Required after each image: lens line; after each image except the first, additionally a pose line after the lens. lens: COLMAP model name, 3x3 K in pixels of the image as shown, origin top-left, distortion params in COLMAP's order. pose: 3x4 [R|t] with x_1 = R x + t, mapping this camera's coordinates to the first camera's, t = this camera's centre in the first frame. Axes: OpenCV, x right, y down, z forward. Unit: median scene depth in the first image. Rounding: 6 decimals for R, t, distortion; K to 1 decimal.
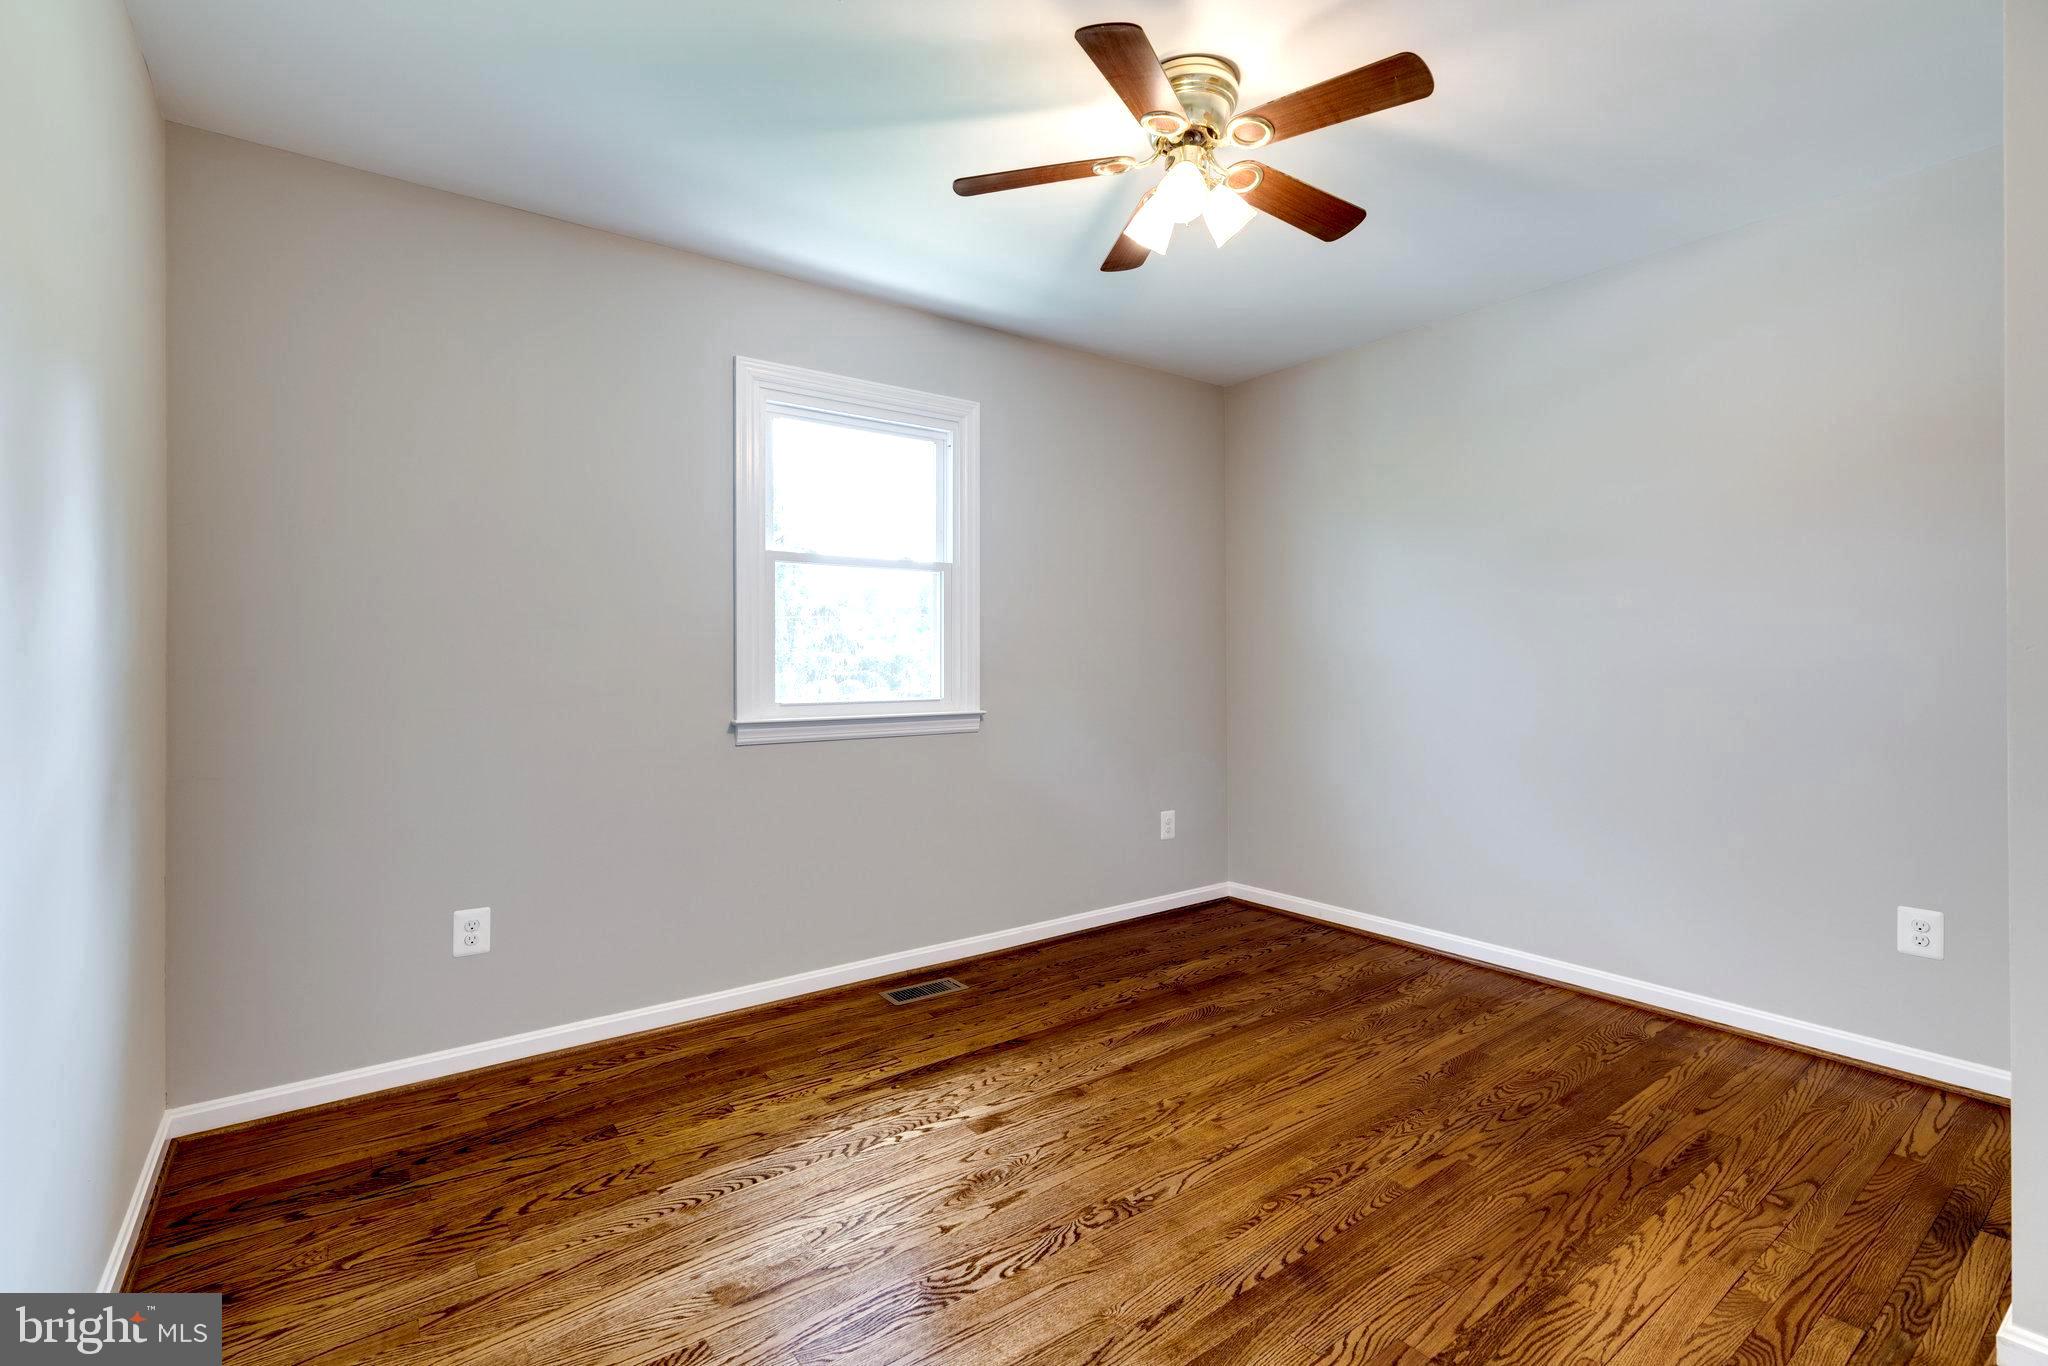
lens RADIAL K [[937.3, 0, 1017.0], [0, 937.3, 668.0], [0, 0, 1]] dist [-0.001910, 0.001891]
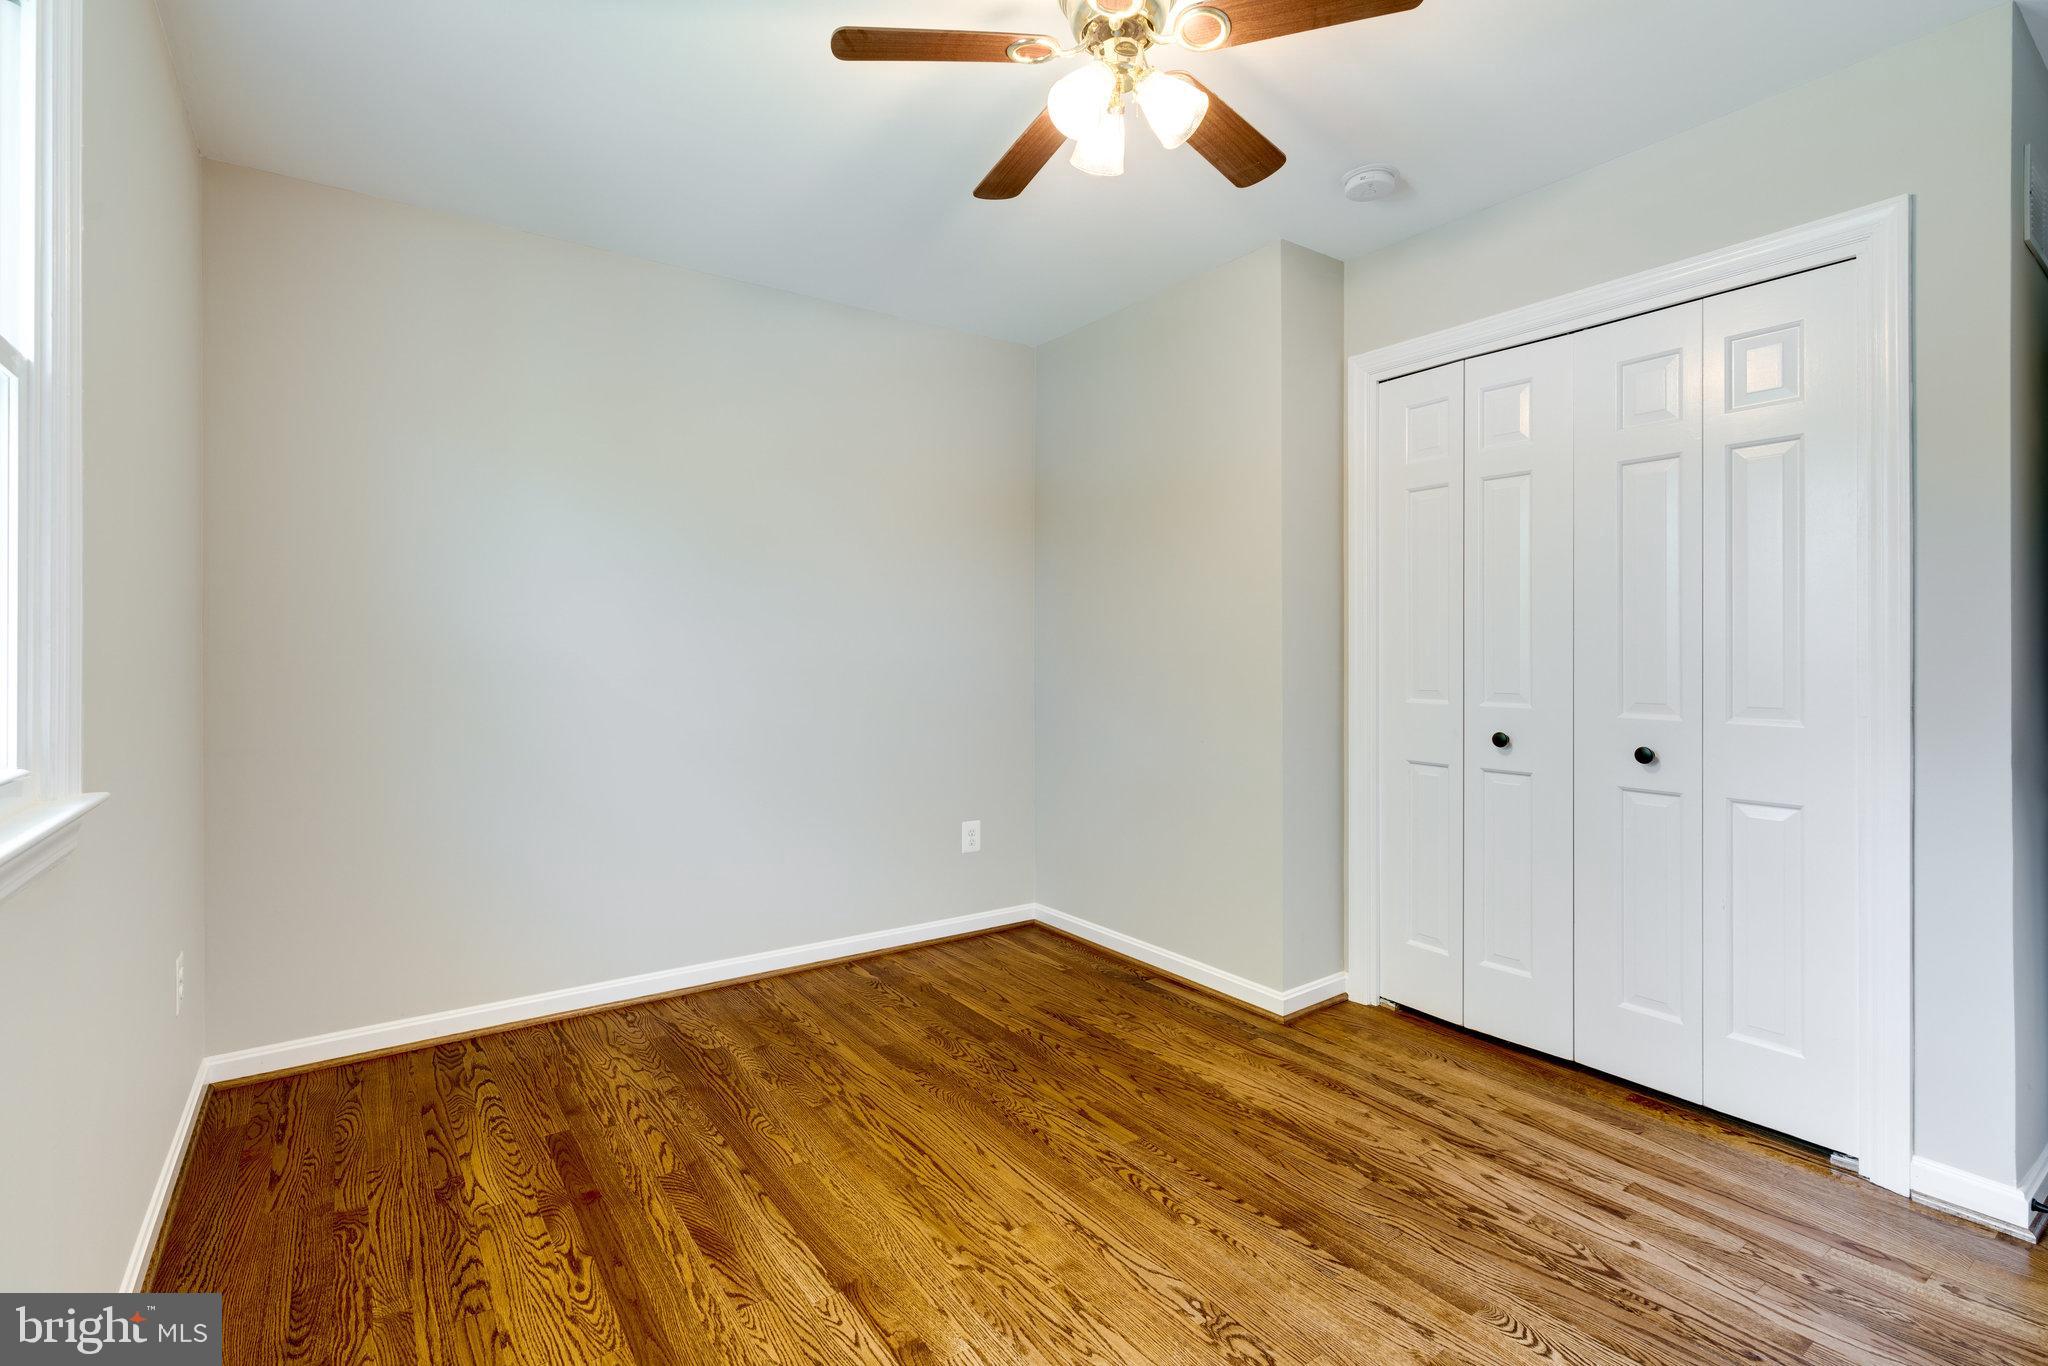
lens RADIAL K [[937.3, 0, 1006.9], [0, 937.3, 649.9], [0, 0, 1]] dist [-0.001910, 0.001891]
pose [[0.021050, 0.009118, 0.999737, -0.557219], [0.007536, 0.999929, -0.009278, -0.005141], [-0.999750, 0.007730, 0.020980, 0.916720]]
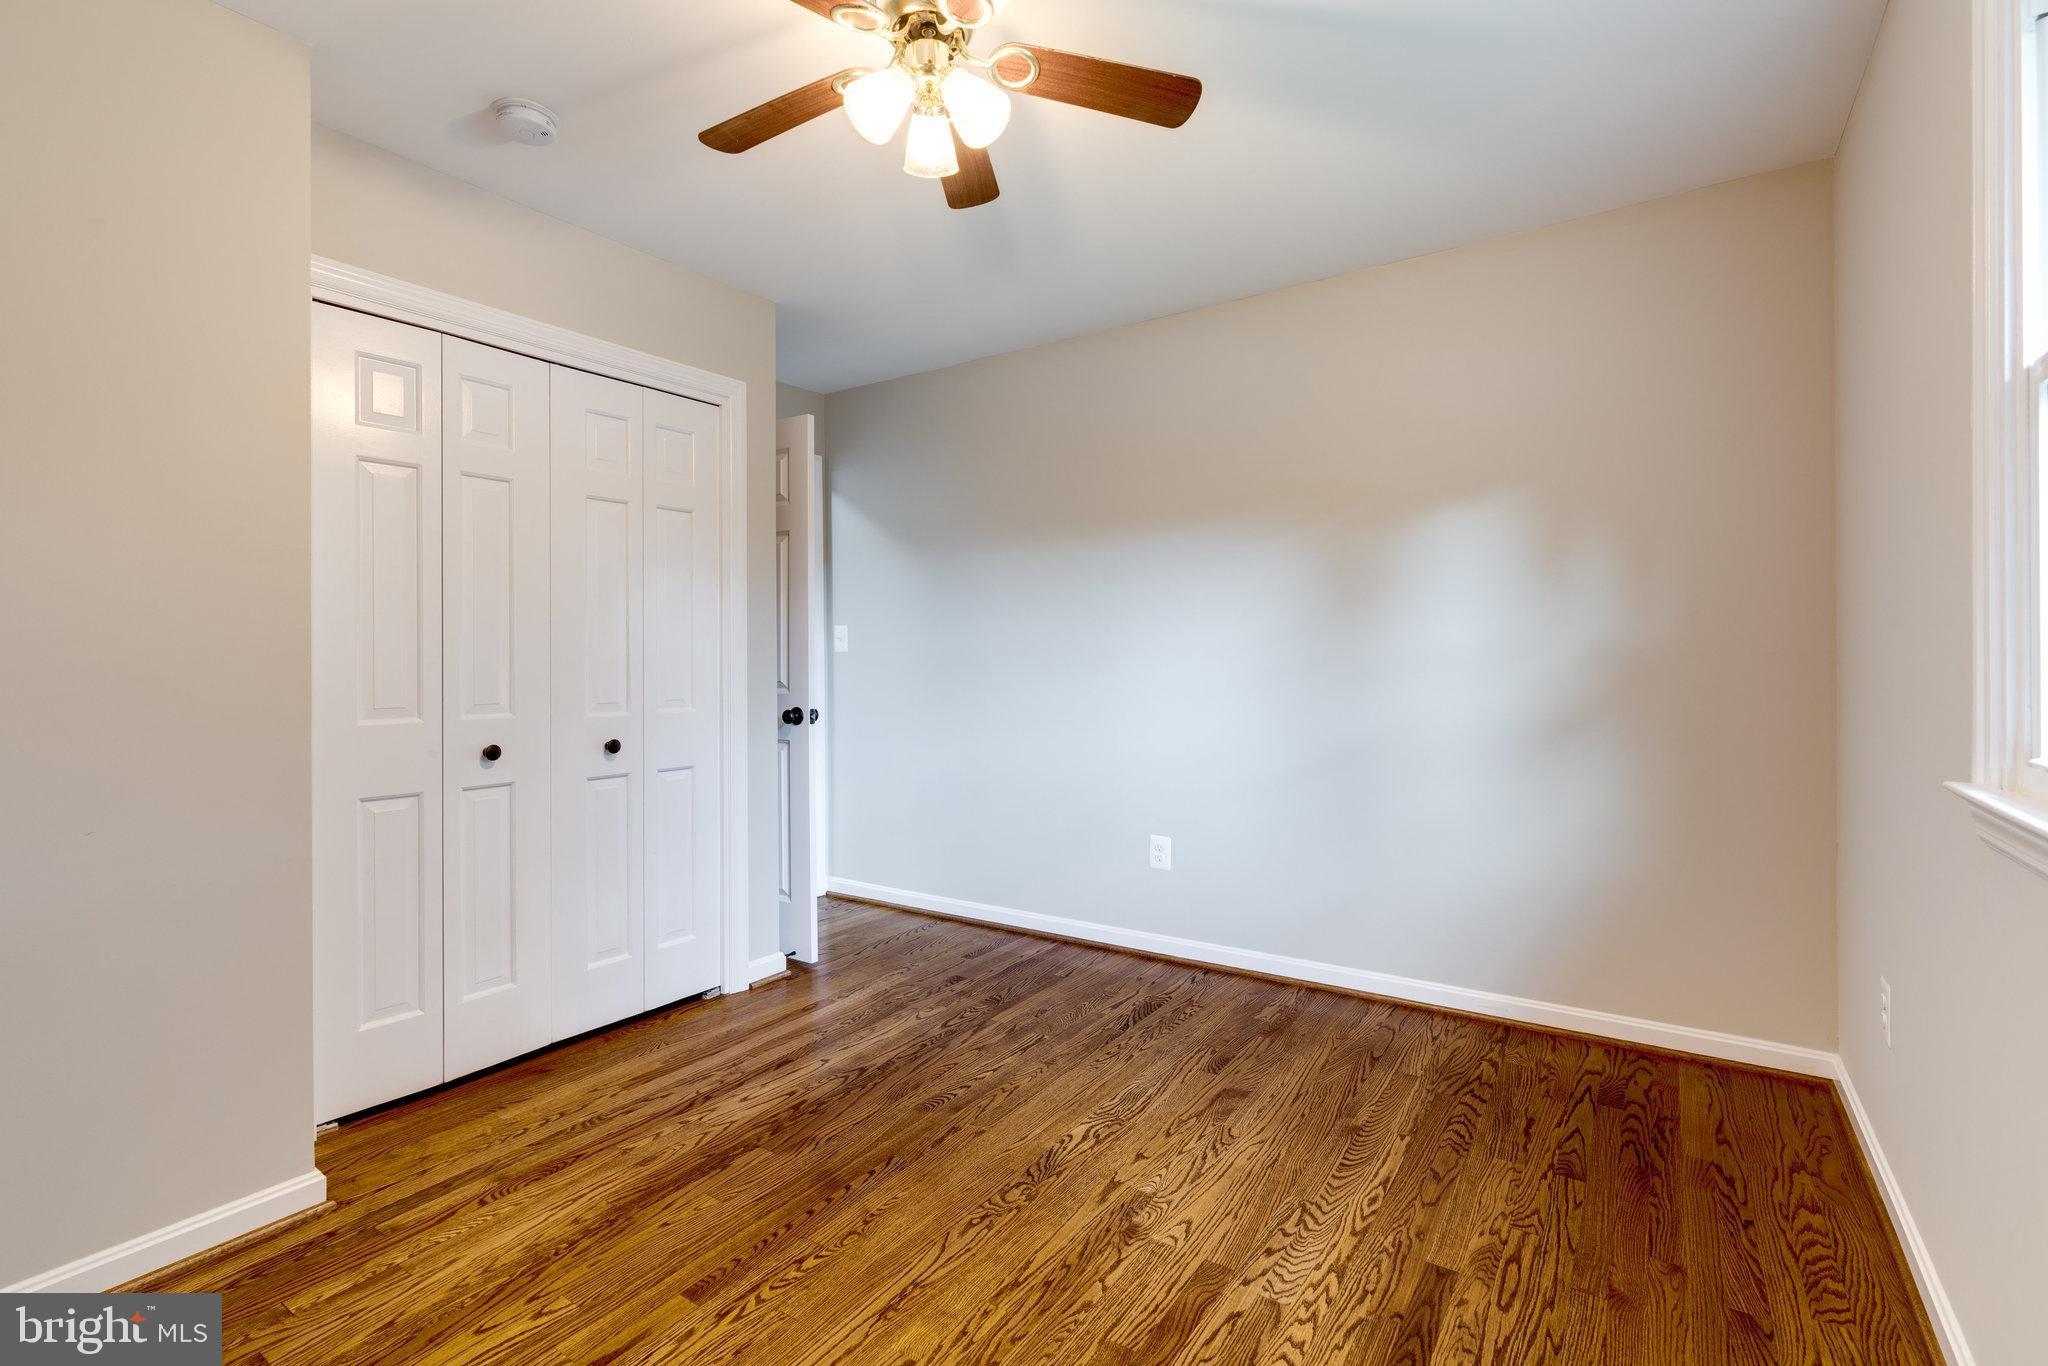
lens RADIAL K [[937.3, 0, 1016.6], [0, 937.3, 681.0], [0, 0, 1]] dist [-0.001910, 0.001891]
pose [[-0.946179, 0.020673, -0.322983, 0.320410], [0.009916, 0.999341, 0.034916, -0.015926], [0.323492, 0.029834, -0.945760, 1.524010]]
